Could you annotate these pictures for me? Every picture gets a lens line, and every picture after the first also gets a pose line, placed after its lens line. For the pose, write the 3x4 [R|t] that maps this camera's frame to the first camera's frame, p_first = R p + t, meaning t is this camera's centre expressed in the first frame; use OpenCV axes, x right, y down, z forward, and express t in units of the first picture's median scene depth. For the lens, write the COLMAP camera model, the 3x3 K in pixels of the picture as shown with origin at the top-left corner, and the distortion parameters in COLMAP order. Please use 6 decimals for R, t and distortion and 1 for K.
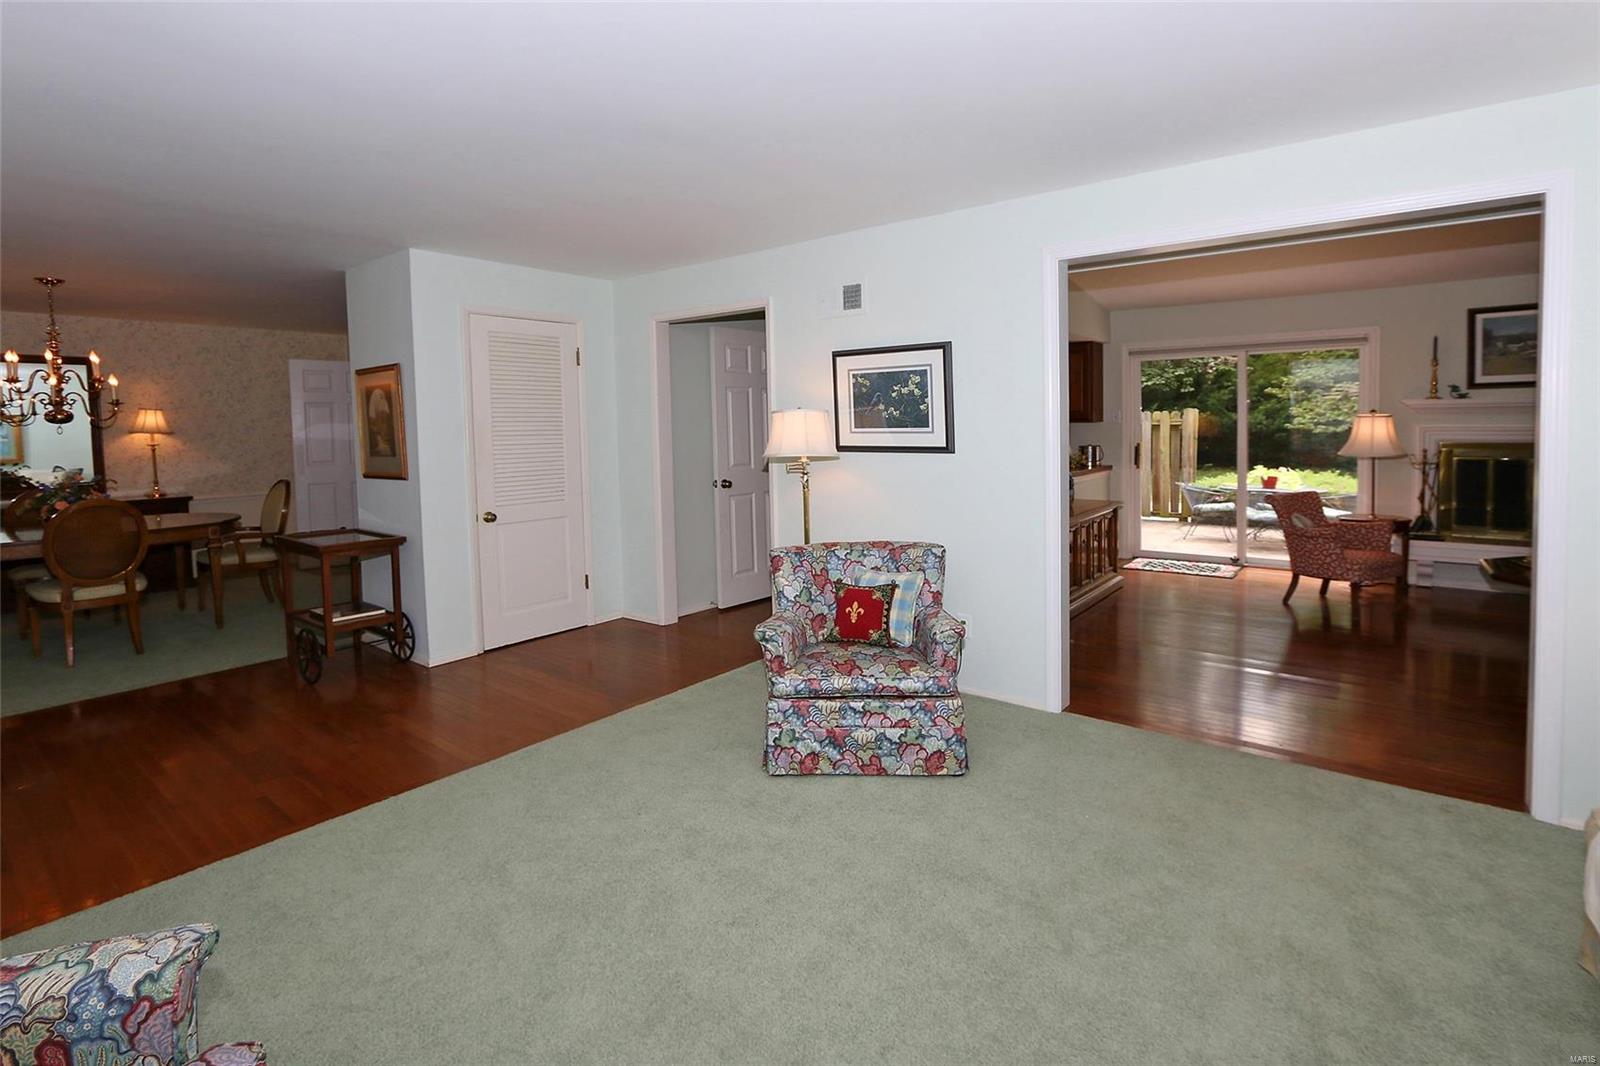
lens RADIAL K [[770.3, 0, 788.8], [0, 770.3, 470.6], [0, 0, 1]] dist [-0.018930, 0.000334]
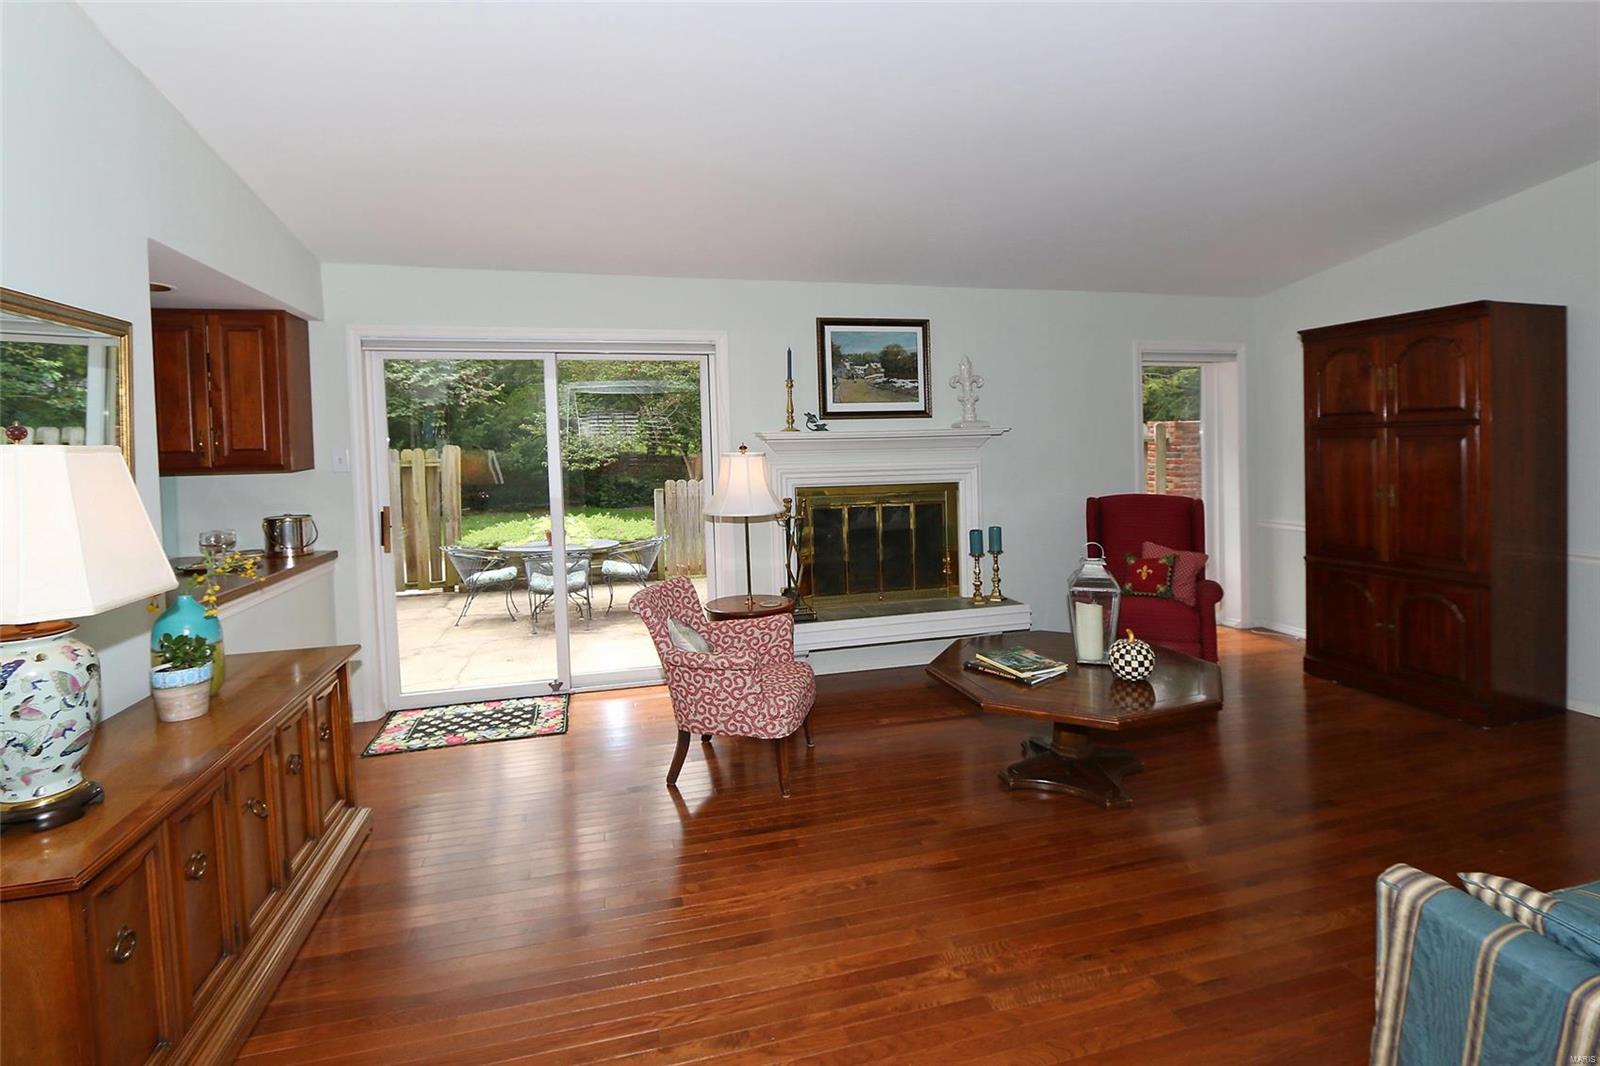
lens RADIAL K [[770.3, 0, 806.1], [0, 770.3, 470.1], [0, 0, 1]] dist [-0.018930, 0.000334]
pose [[0.594673, -0.023219, 0.803632, 0.188905], [0.063347, 0.997828, -0.018046, -0.032254], [-0.801468, 0.061639, 0.594853, 0.417977]]
